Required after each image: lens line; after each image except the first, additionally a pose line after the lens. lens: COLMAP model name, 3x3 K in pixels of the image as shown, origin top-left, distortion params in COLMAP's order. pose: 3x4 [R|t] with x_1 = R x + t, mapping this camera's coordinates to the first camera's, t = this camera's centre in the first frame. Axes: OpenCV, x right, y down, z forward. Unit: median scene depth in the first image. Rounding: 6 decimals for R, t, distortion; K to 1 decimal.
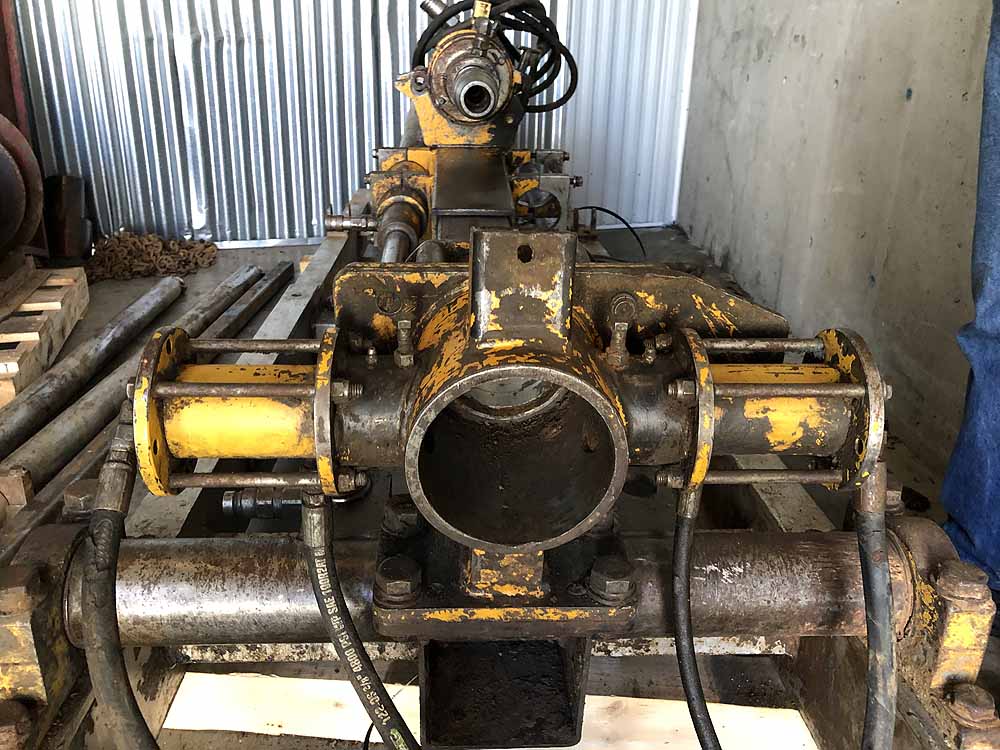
lens RADIAL K [[807.2, 0, 500.0], [0, 807.2, 375.0], [0, 0, 1]] dist [0.003864, 0.005285]
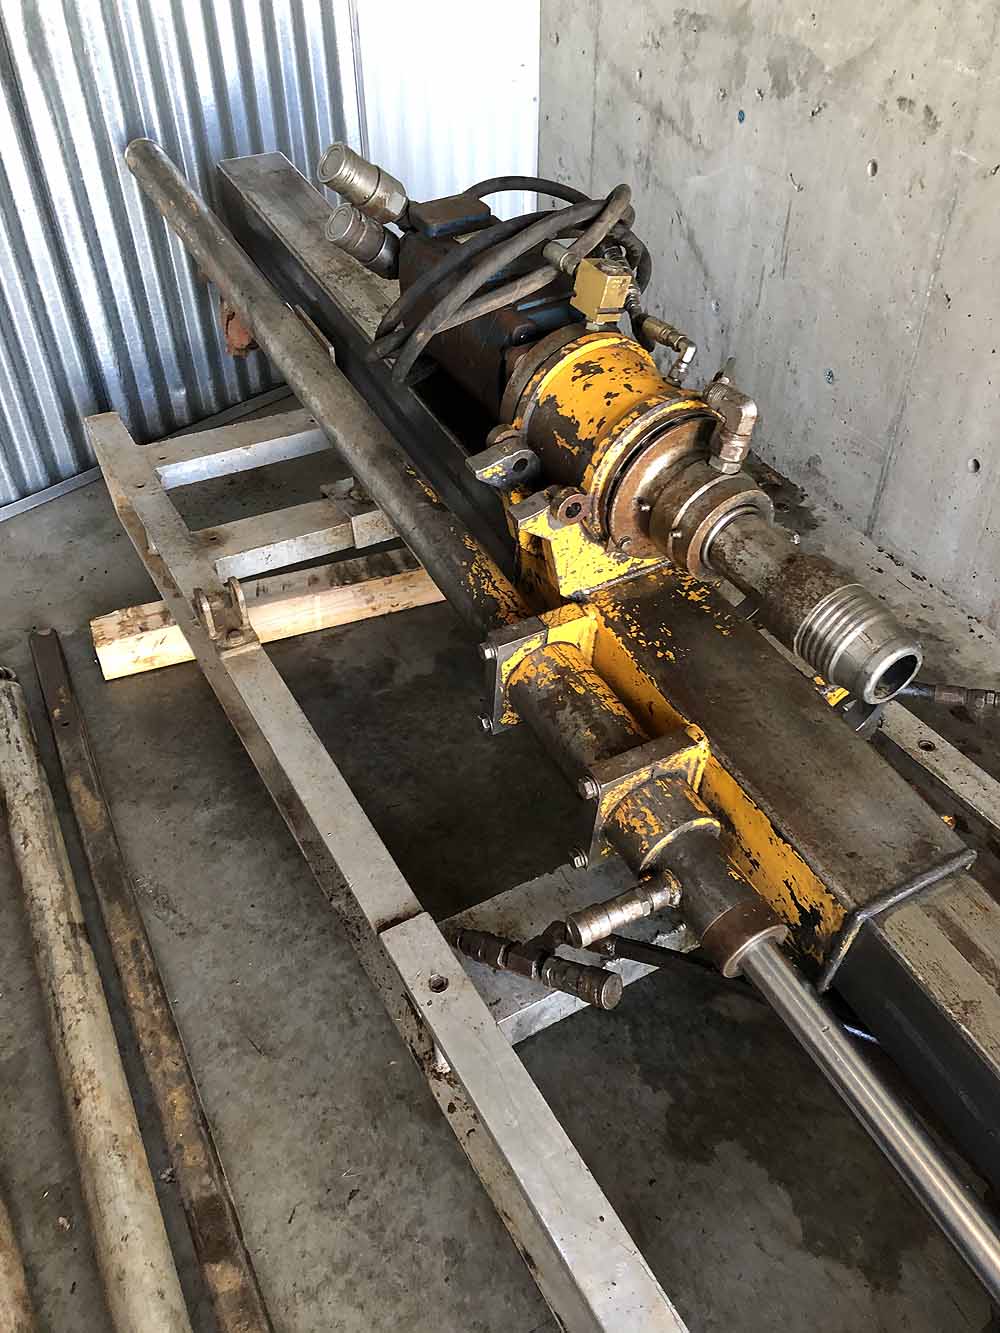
lens RADIAL K [[1076.0, 0, 504.6], [0, 1076.0, 644.1], [0, 0, 1]] dist [0.003864, 0.005285]
pose [[0.886613, -0.316372, 0.337380, -0.270521], [0.184998, 0.911139, 0.368240, -0.385526], [-0.423901, -0.264071, 0.866357, 0.325450]]
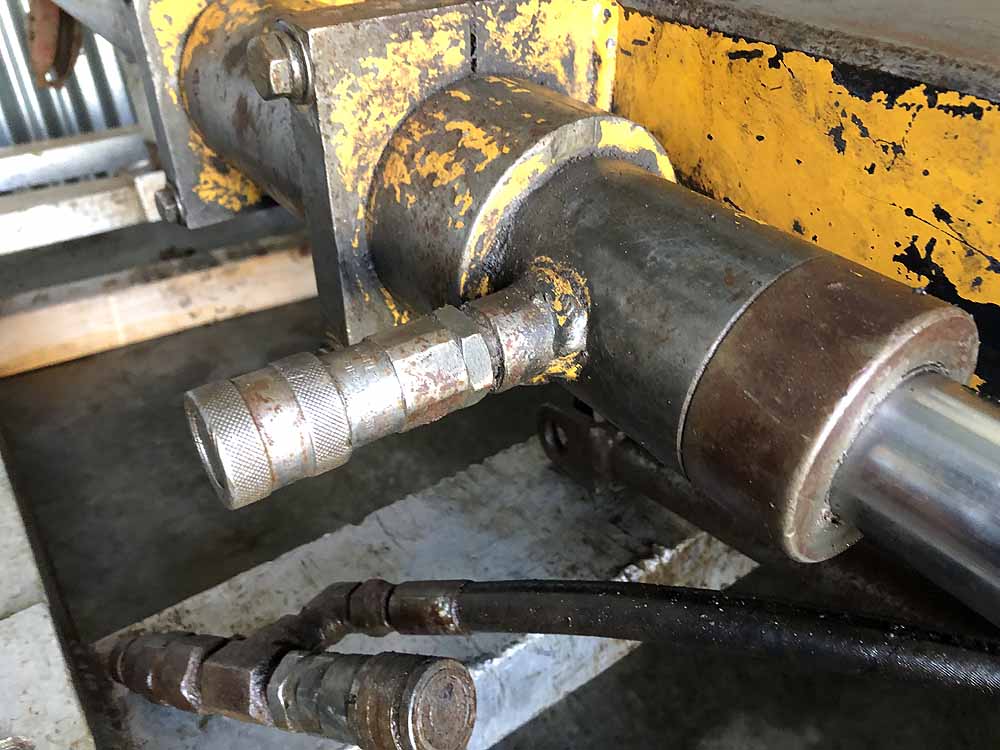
lens RADIAL K [[815.3, 0, 500.0], [0, 815.3, 375.0], [0, 0, 1]] dist [0.057990, -0.059113]
pose [[0.829543, -0.335189, 0.446662, -0.153905], [0.264287, 0.940233, 0.214745, -0.147300], [-0.491946, -0.060093, 0.868549, 0.553350]]
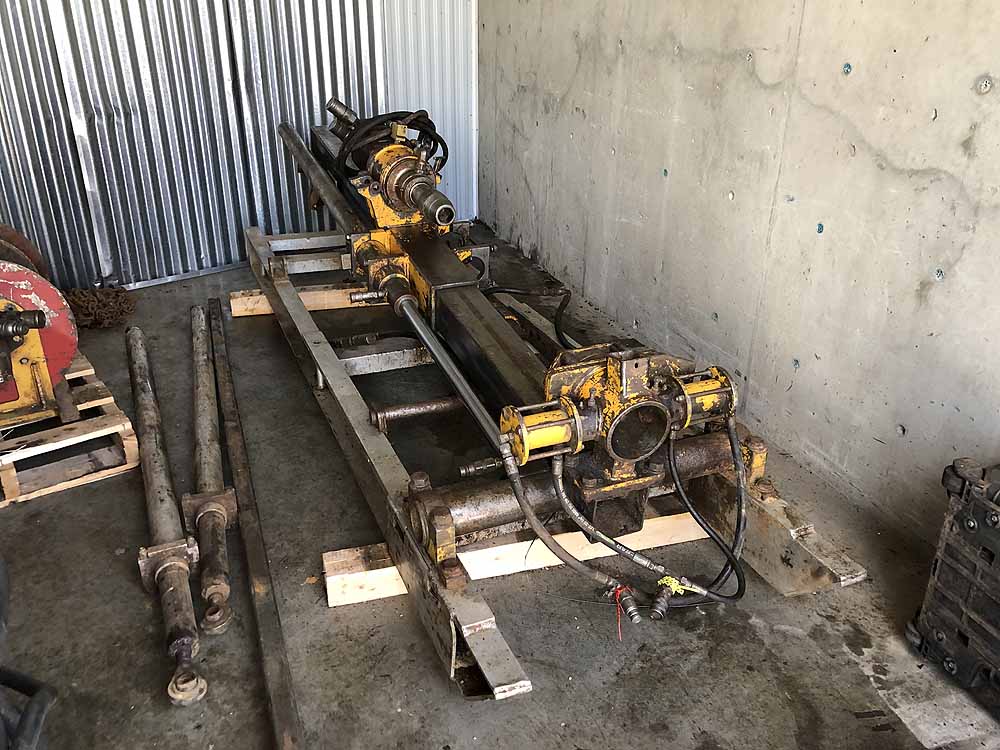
lens RADIAL K [[815.3, 0, 500.0], [0, 815.3, 375.0], [0, 0, 1]] dist [0.057990, -0.059113]
pose [[0.935316, -0.160473, 0.315329, -0.302309], [0.135993, 0.985820, 0.098312, -0.102320], [-0.326634, -0.049071, 0.943876, -0.373092]]
